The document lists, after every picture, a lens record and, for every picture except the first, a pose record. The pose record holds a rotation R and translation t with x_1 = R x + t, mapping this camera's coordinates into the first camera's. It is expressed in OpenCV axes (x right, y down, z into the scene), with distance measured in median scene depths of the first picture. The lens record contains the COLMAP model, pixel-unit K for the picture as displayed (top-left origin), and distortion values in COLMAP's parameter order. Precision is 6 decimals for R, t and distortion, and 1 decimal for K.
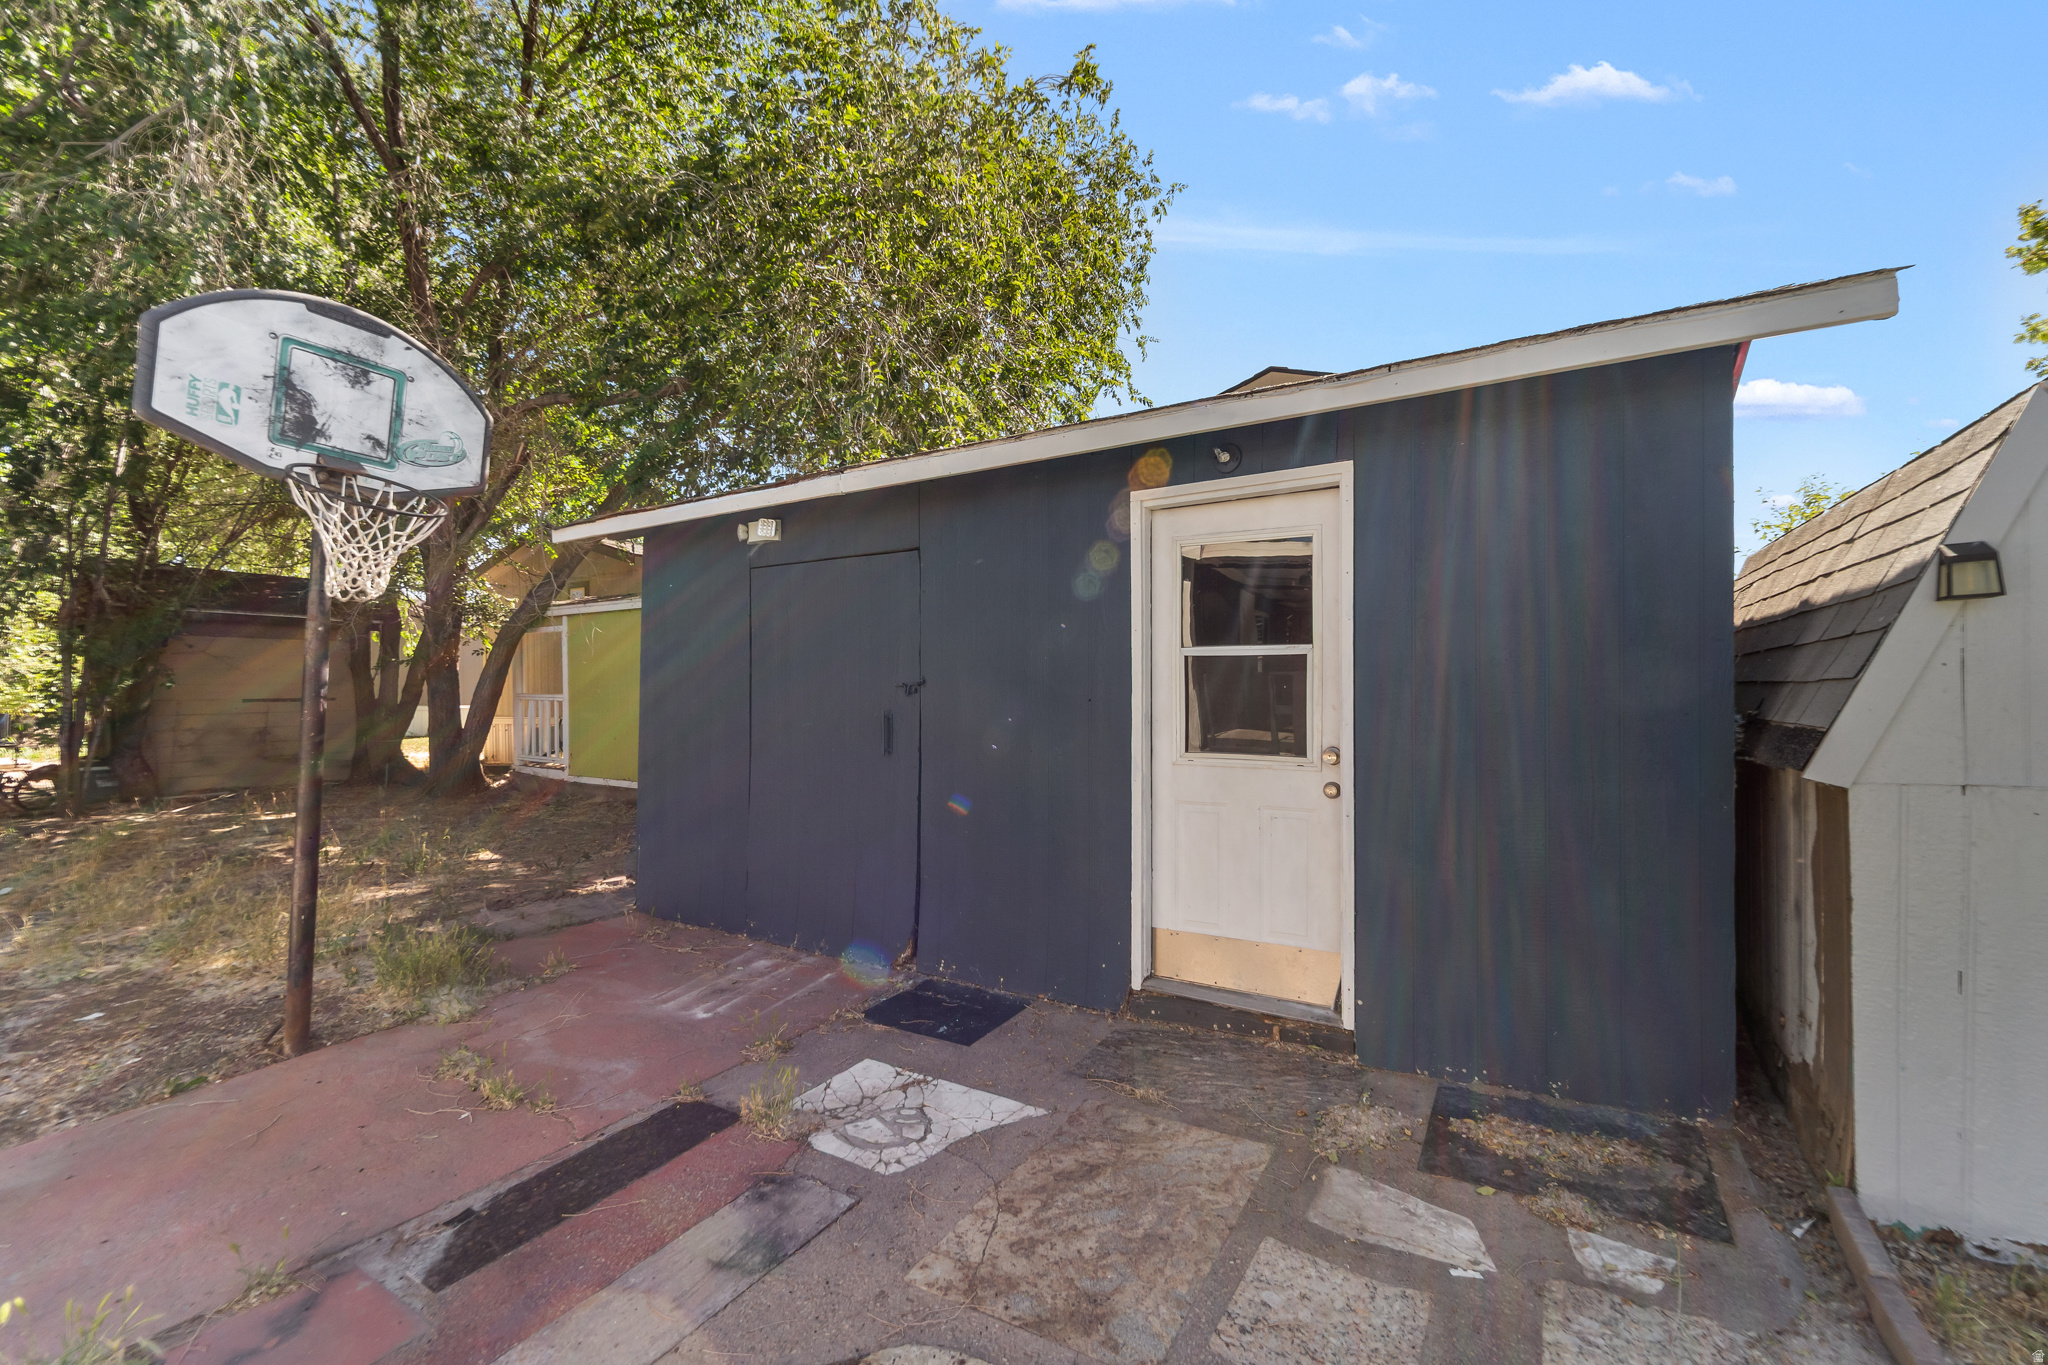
lens RADIAL K [[868.8, 0, 1020.0], [0, 868.8, 684.8], [0, 0, 1]] dist [0.000364, -0.000388]
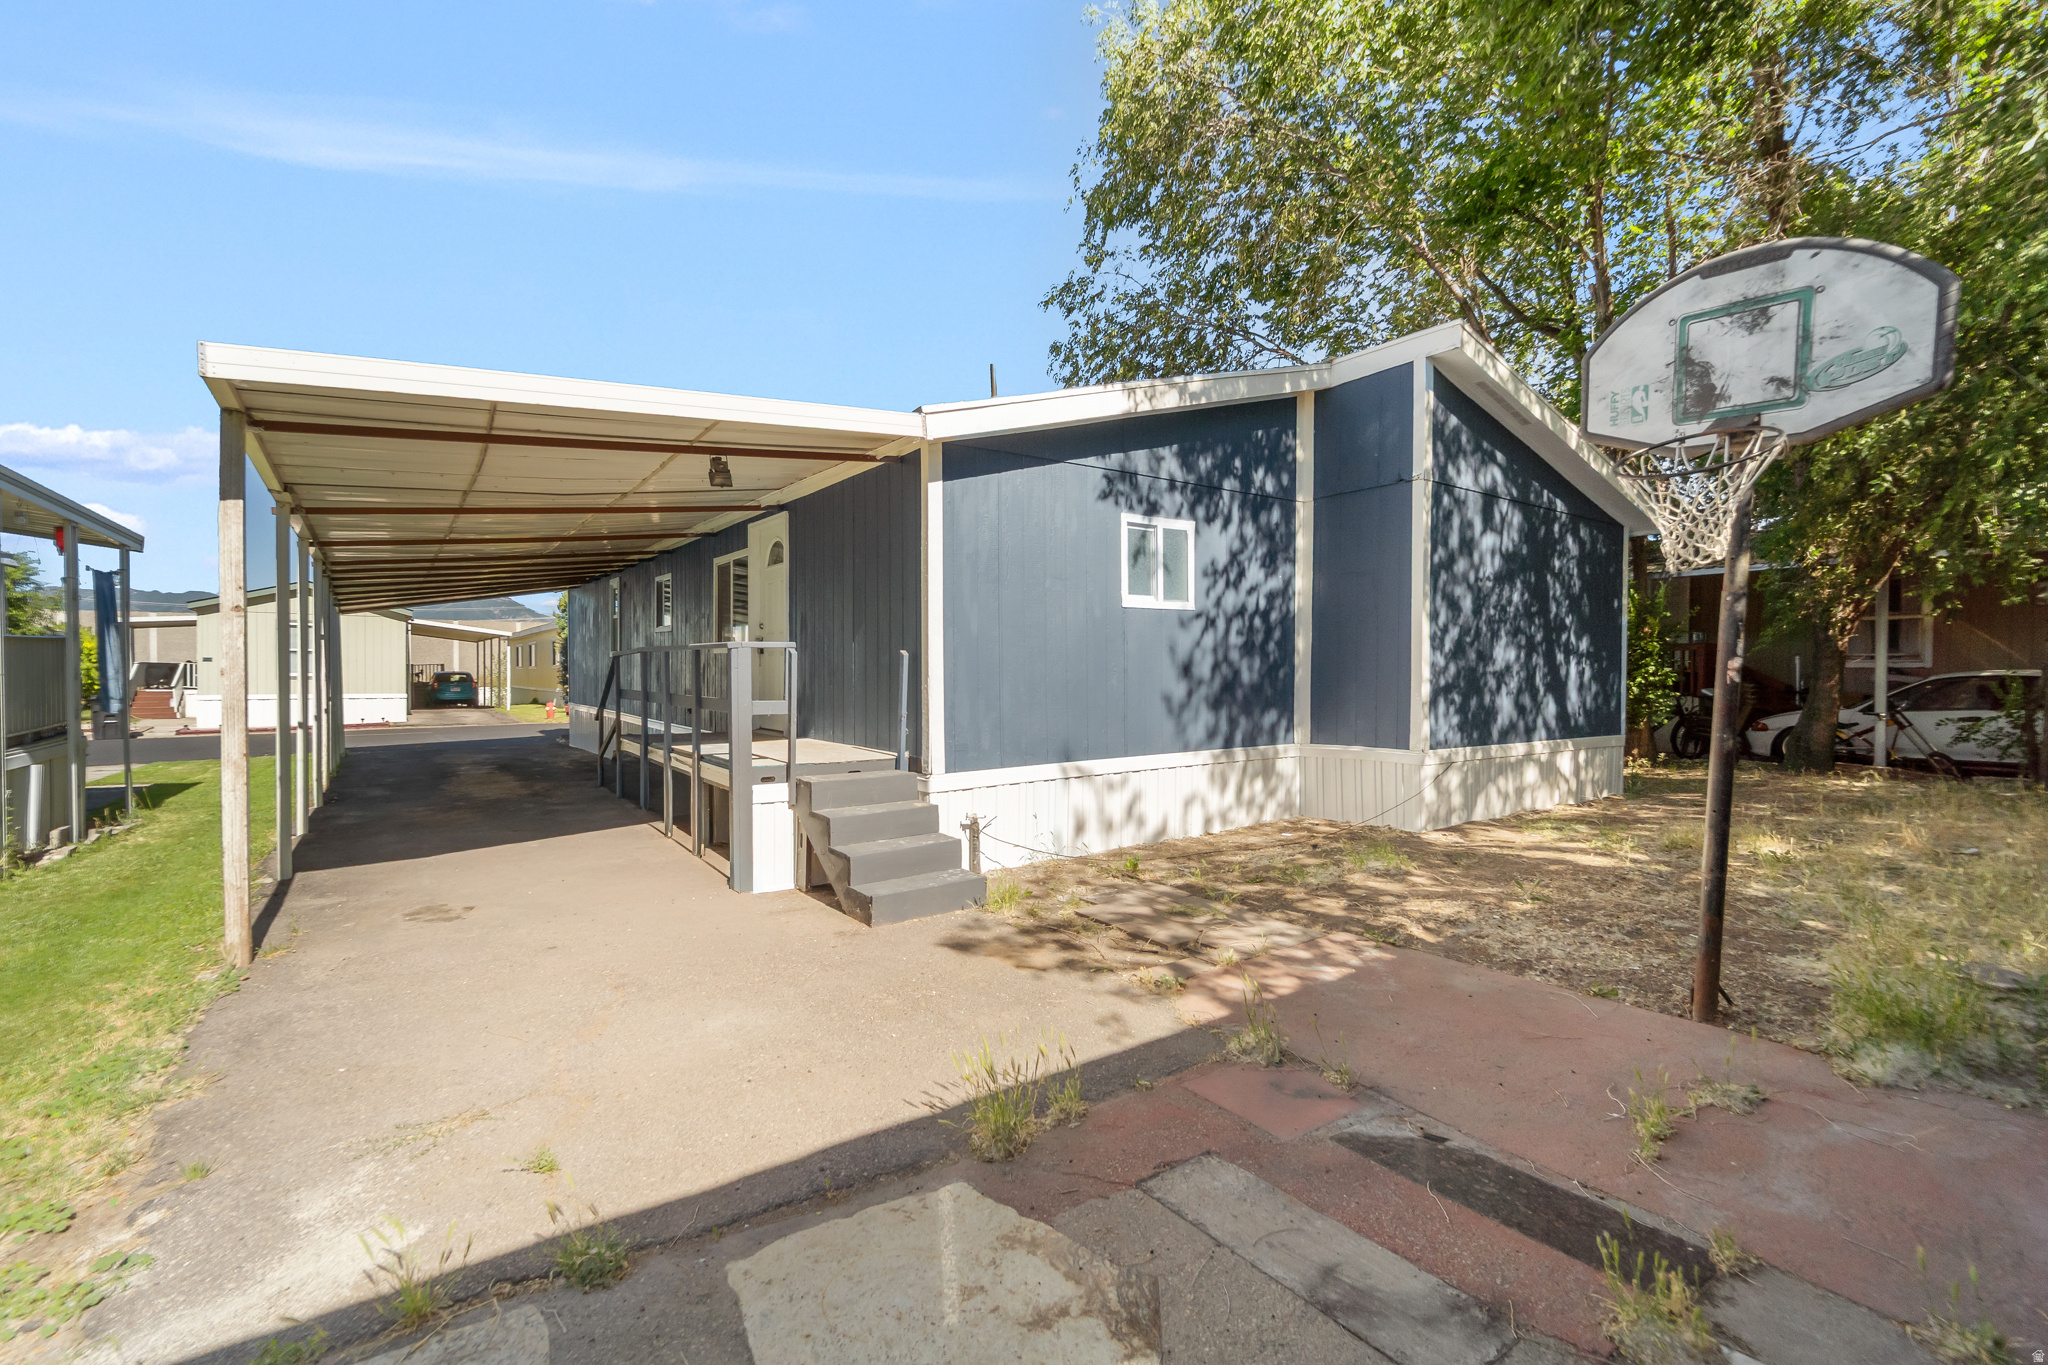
lens RADIAL K [[868.8, 0, 1020.0], [0, 868.8, 684.8], [0, 0, 1]] dist [0.000364, -0.000388]
pose [[-0.398607, 0.028771, -0.916670, 0.414070], [0.010194, 0.999585, 0.026940, -0.003033], [0.917065, 0.001394, -0.398735, 0.687395]]
